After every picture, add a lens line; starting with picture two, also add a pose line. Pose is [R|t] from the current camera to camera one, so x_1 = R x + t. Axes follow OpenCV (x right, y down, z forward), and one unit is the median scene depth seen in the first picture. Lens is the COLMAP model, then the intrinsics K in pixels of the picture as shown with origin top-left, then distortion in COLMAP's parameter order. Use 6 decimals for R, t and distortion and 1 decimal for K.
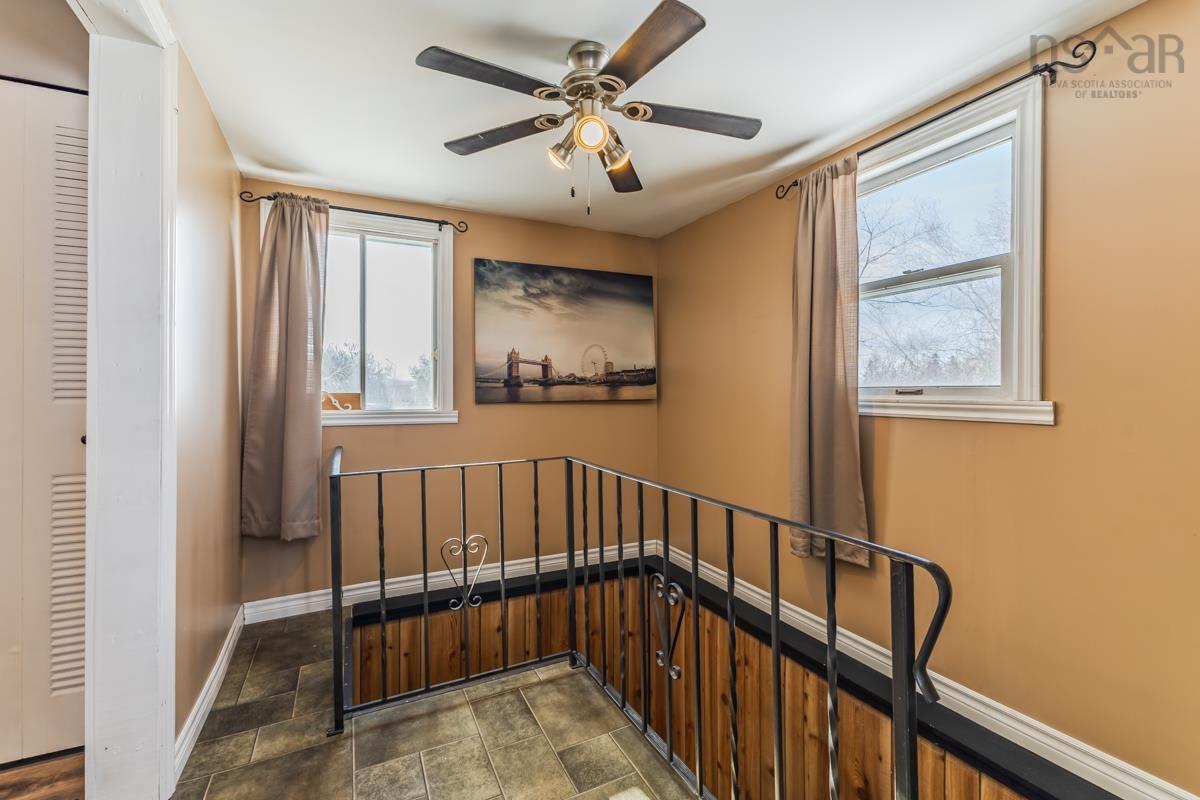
lens RADIAL K [[517.4, 0, 602.1], [0, 517.4, 392.5], [0, 0, 1]] dist [0.012789, -0.001001]
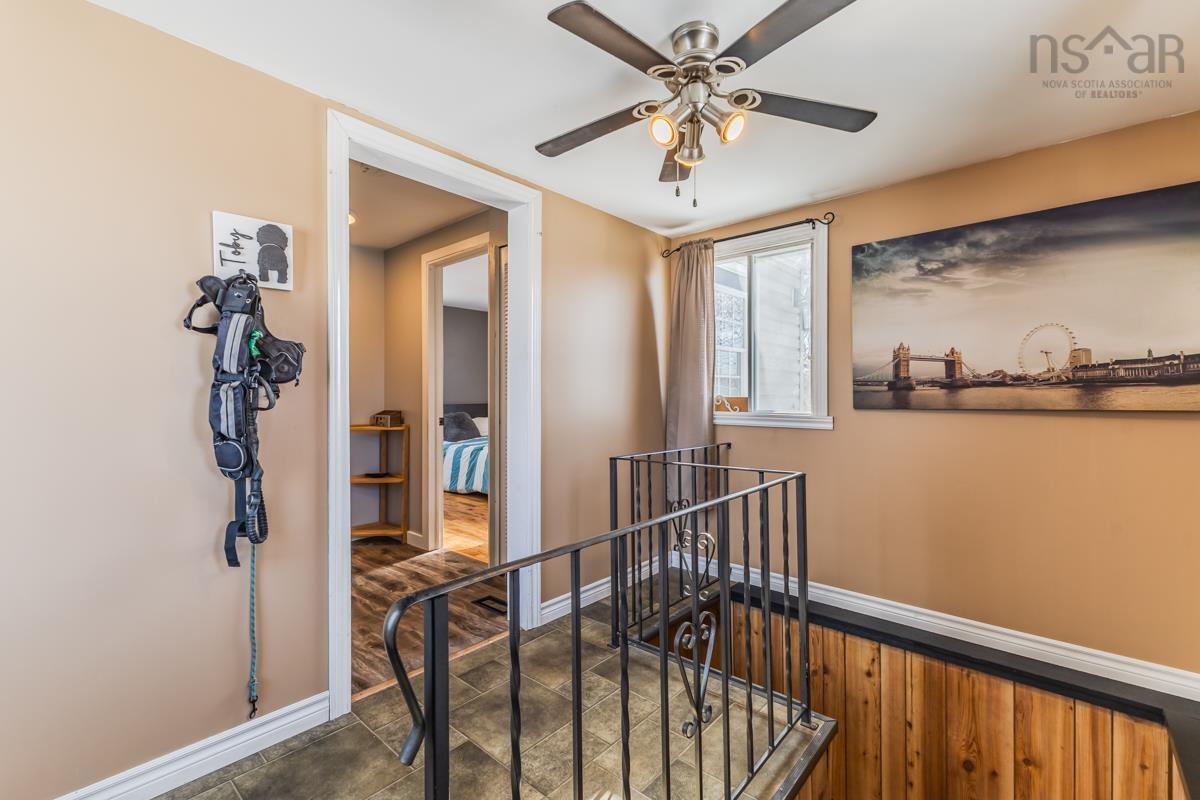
lens RADIAL K [[517.4, 0, 604.2], [0, 517.4, 397.0], [0, 0, 1]] dist [0.012789, -0.001001]
pose [[0.387278, 0.004001, -0.921954, 0.399785], [-0.002109, 0.999992, 0.003454, -0.002174], [0.921961, 0.000606, 0.387283, 0.251226]]
